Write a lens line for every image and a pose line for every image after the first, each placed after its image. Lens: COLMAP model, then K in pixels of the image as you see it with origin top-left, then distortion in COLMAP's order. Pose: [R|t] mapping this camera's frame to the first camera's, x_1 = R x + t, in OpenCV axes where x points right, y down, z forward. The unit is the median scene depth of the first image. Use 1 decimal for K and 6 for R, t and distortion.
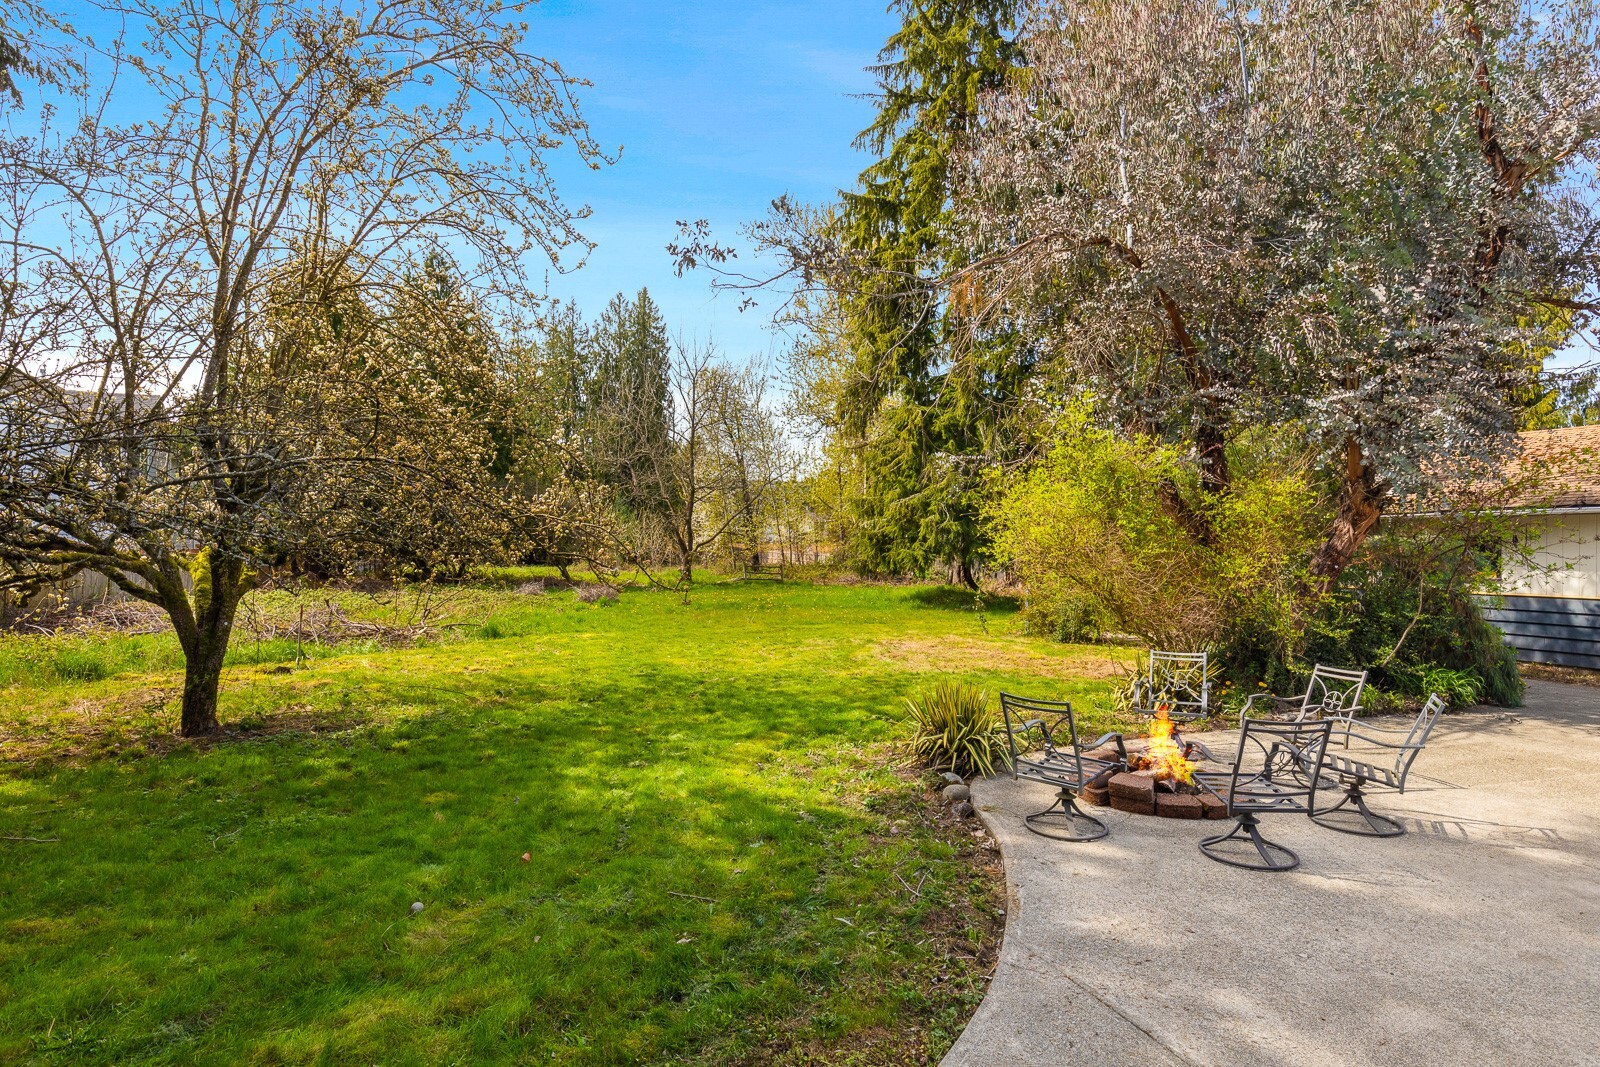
lens RADIAL K [[837.8, 0, 810.9], [0, 837.8, 534.7], [0, 0, 1]] dist [0.005151, -0.000401]
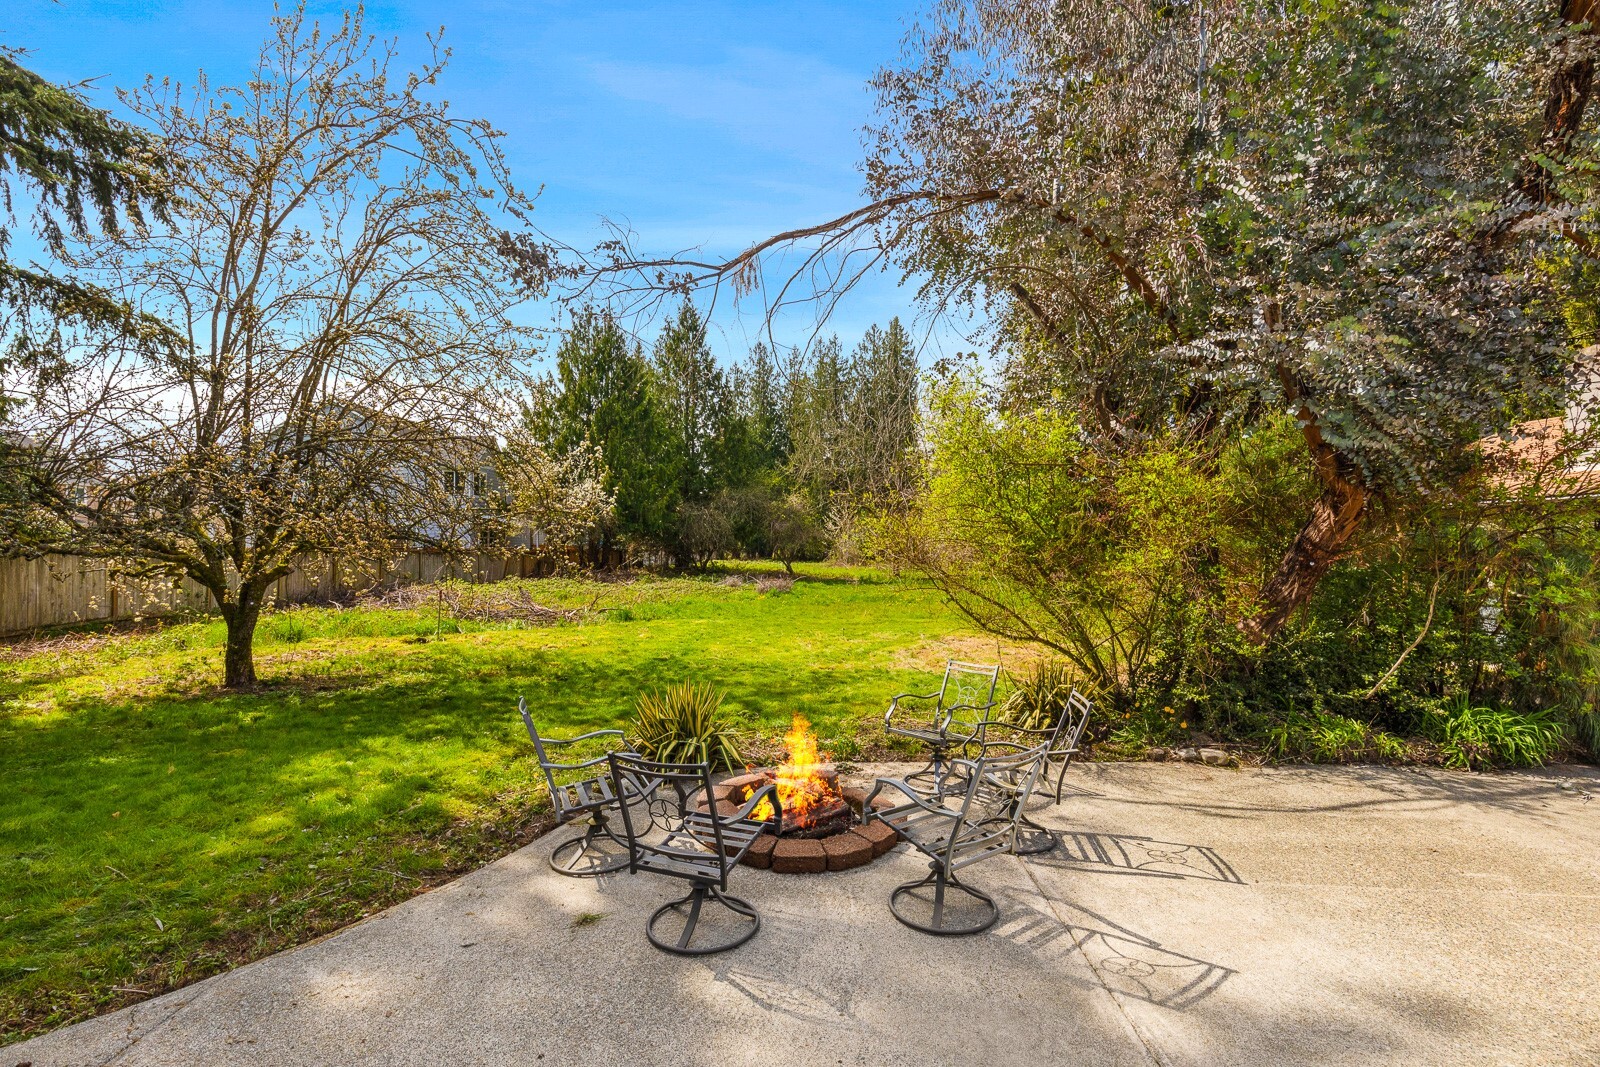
lens RADIAL K [[736.7, 0, 807.5], [0, 736.7, 548.0], [0, 0, 1]] dist [0.001956, 0.000264]
pose [[0.934012, -0.002292, -0.357235, 0.080492], [0.008438, 0.999842, 0.015648, 0.001552], [0.357142, -0.017629, 0.933884, 0.038397]]
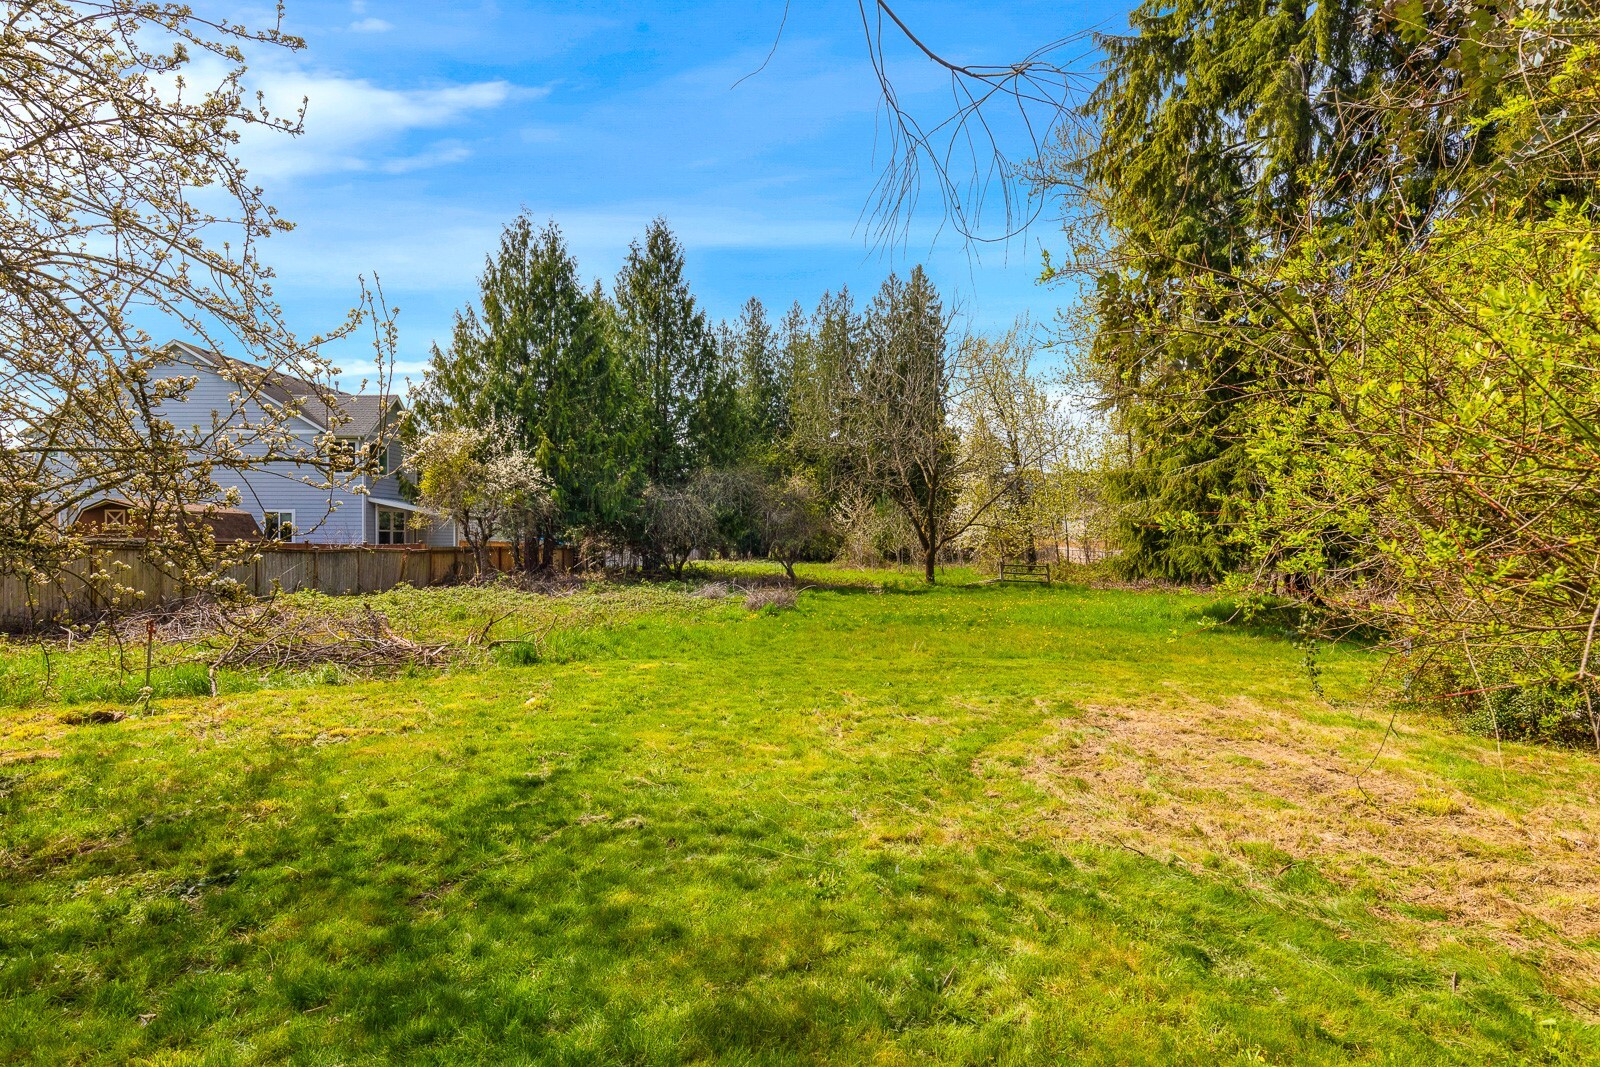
lens RADIAL K [[837.8, 0, 800.8], [0, 837.8, 544.6], [0, 0, 1]] dist [0.005151, -0.000401]
pose [[0.931042, 0.000408, -0.364912, 0.035358], [0.005168, 0.999884, 0.014304, 0.003507], [0.364875, -0.015203, 0.930932, 0.140214]]
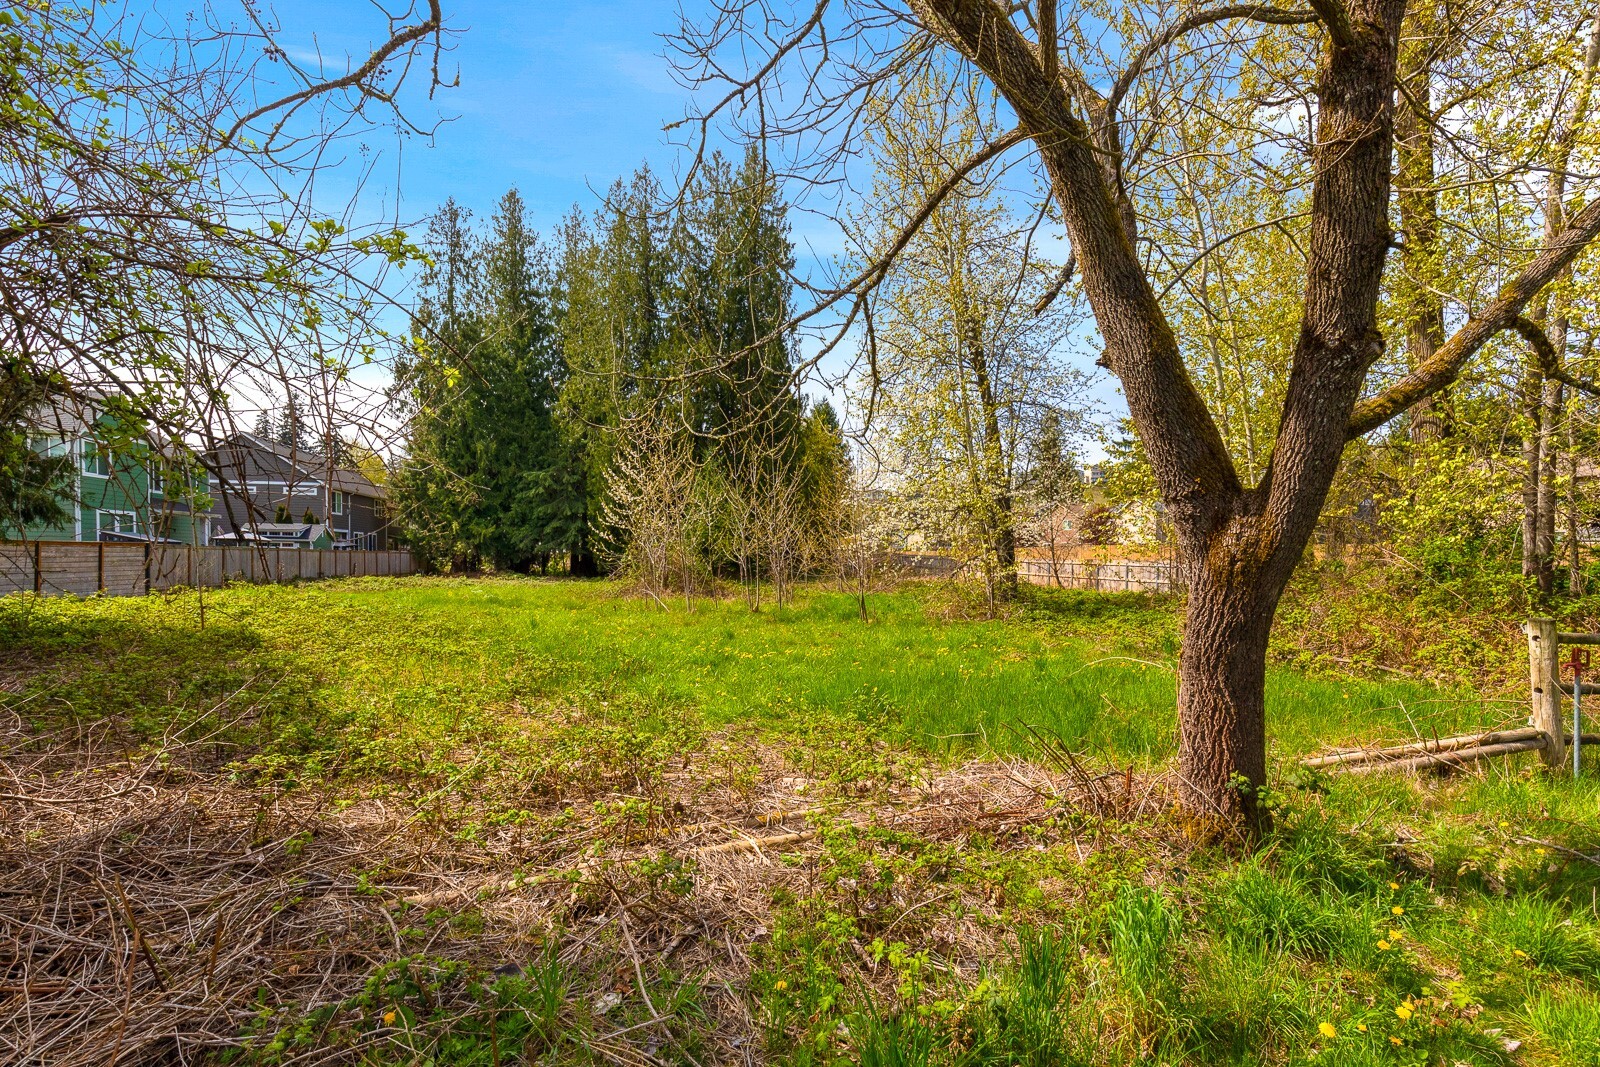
lens RADIAL K [[736.7, 0, 805.0], [0, 736.7, 542.0], [0, 0, 1]] dist [0.001956, 0.000264]
pose [[0.991402, -0.008218, -0.130594, -0.159380], [0.007745, 0.999961, -0.004130, 0.021565], [0.130623, 0.003083, 0.991427, 0.797259]]
